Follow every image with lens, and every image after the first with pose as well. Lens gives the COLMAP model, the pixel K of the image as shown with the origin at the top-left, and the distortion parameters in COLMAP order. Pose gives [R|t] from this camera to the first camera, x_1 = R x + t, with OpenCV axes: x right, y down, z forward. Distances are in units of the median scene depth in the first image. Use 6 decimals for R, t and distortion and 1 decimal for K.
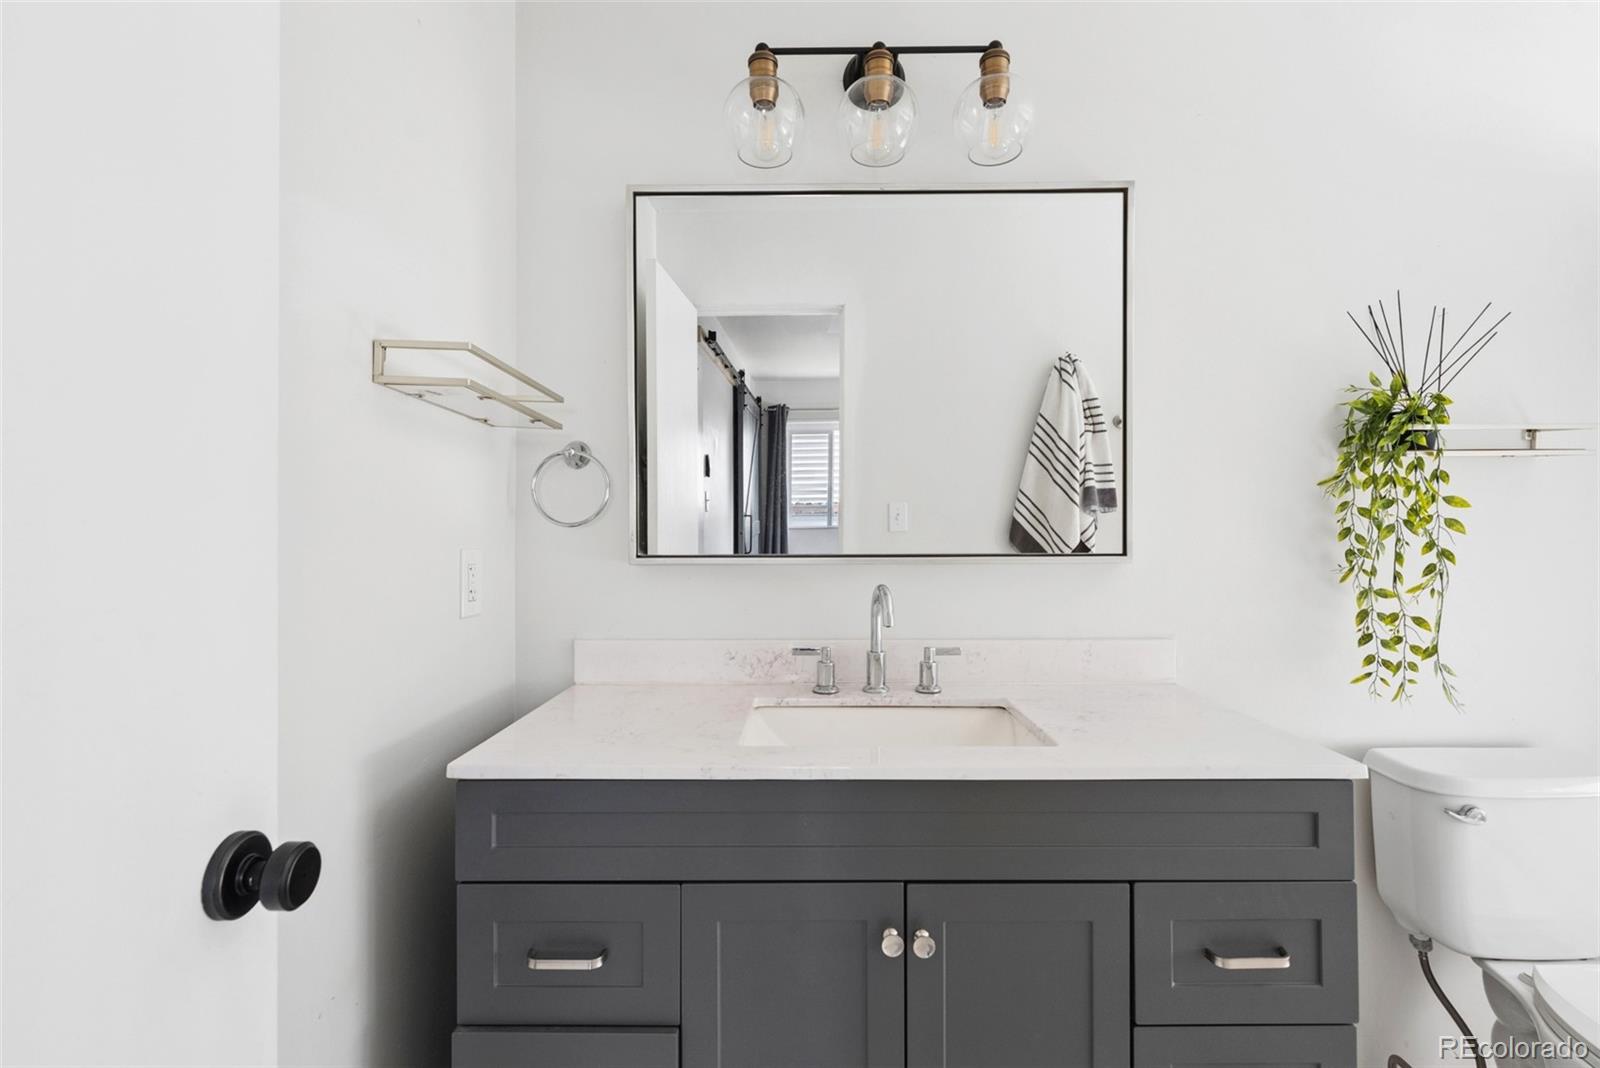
lens RADIAL K [[769.4, 0, 800.4], [0, 769.4, 534.8], [0, 0, 1]] dist [0.003187, 0.000257]
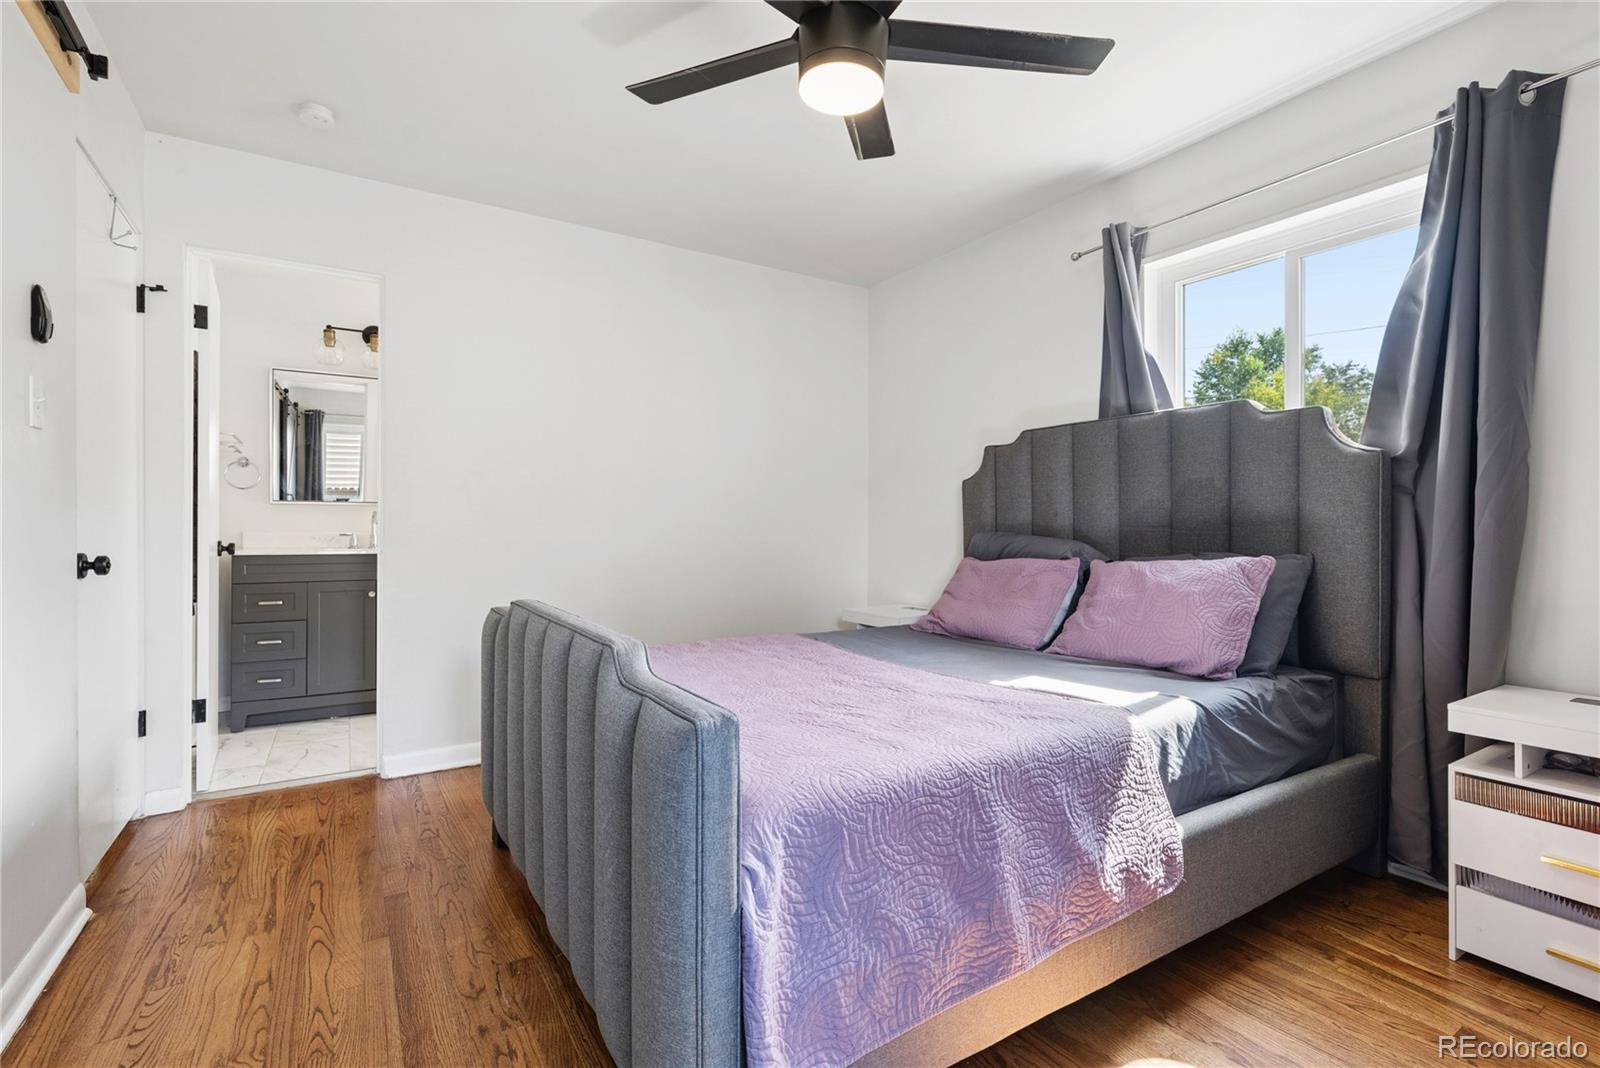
lens RADIAL K [[740.7, 0, 794.1], [0, 740.7, 533.3], [0, 0, 1]] dist [-0.003357, -0.000239]
pose [[0.844871, -0.000028, 0.534970, -0.015272], [-0.004911, 0.999957, 0.007809, 0.030435], [-0.534948, -0.009225, 0.844835, -0.593886]]
